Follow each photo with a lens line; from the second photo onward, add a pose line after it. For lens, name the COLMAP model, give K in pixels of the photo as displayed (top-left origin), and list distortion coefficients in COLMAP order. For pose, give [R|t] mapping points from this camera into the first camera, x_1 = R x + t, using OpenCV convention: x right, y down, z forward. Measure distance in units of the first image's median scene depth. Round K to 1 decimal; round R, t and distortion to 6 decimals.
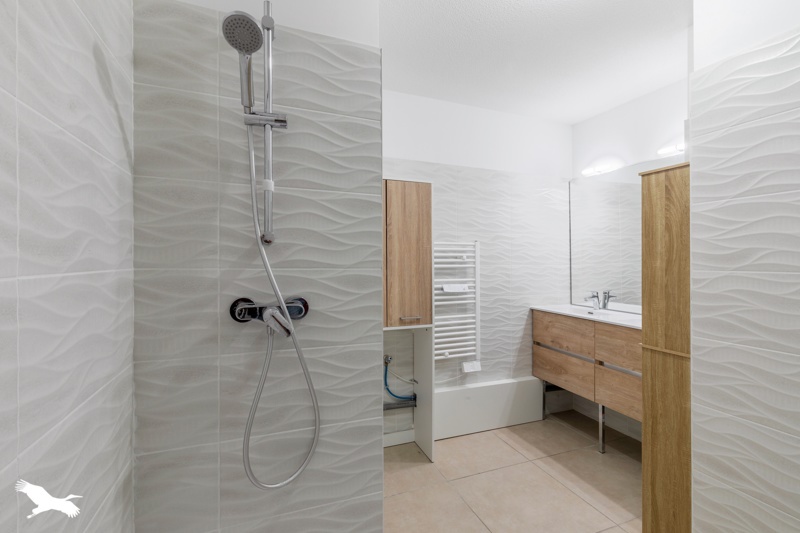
lens RADIAL K [[363.3, 0, 400.1], [0, 363.3, 251.4], [0, 0, 1]] dist [0.003914, 0.000136]
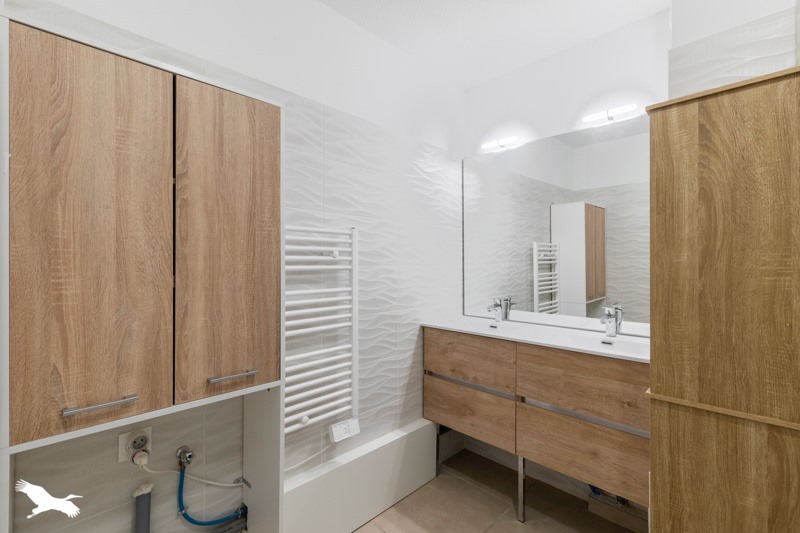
lens RADIAL K [[363.3, 0, 400.1], [0, 363.3, 251.4], [0, 0, 1]] dist [0.003914, 0.000136]
pose [[0.915340, 0.008239, 0.402598, 0.031764], [-0.003515, 0.999916, -0.012471, 0.021399], [-0.402667, 0.010000, 0.915292, 0.417500]]
